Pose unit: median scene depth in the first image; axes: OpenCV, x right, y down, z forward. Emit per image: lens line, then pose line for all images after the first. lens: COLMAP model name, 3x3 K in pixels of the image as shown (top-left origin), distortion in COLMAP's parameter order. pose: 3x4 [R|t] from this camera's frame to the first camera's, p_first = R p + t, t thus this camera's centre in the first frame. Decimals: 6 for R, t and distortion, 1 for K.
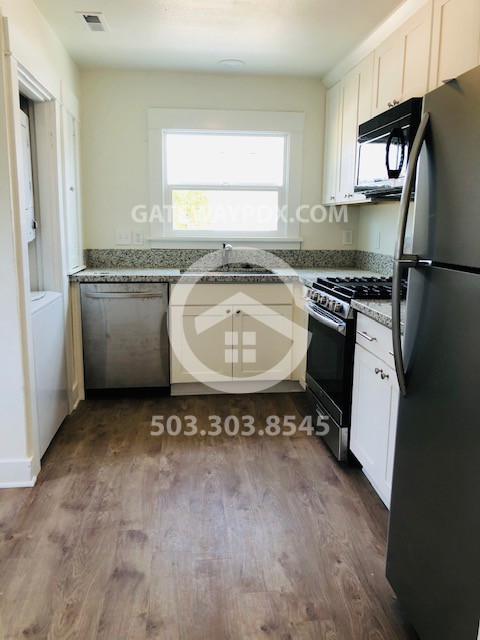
lens RADIAL K [[528.0, 0, 239.9], [0, 528.0, 321.5], [0, 0, 1]] dist [0.027233, -0.029932]
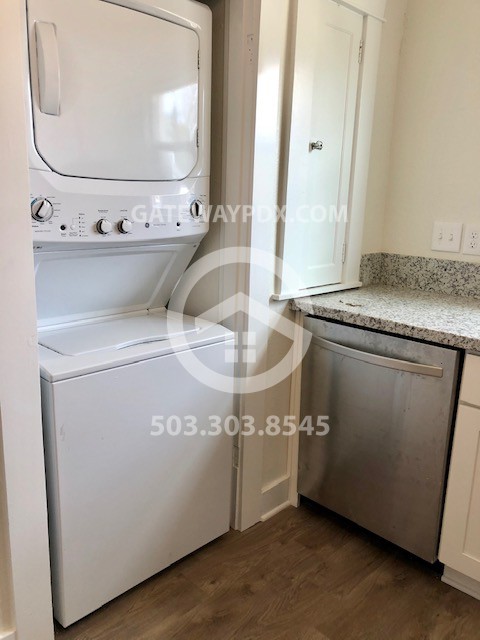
lens RADIAL K [[528.0, 0, 236.6], [0, 528.0, 315.9], [0, 0, 1]] dist [0.027233, -0.029932]
pose [[0.625581, 0.186460, -0.757549, 0.075159], [-0.169907, 0.980273, 0.100972, -0.113777], [0.761432, 0.065547, 0.644922, 0.572637]]
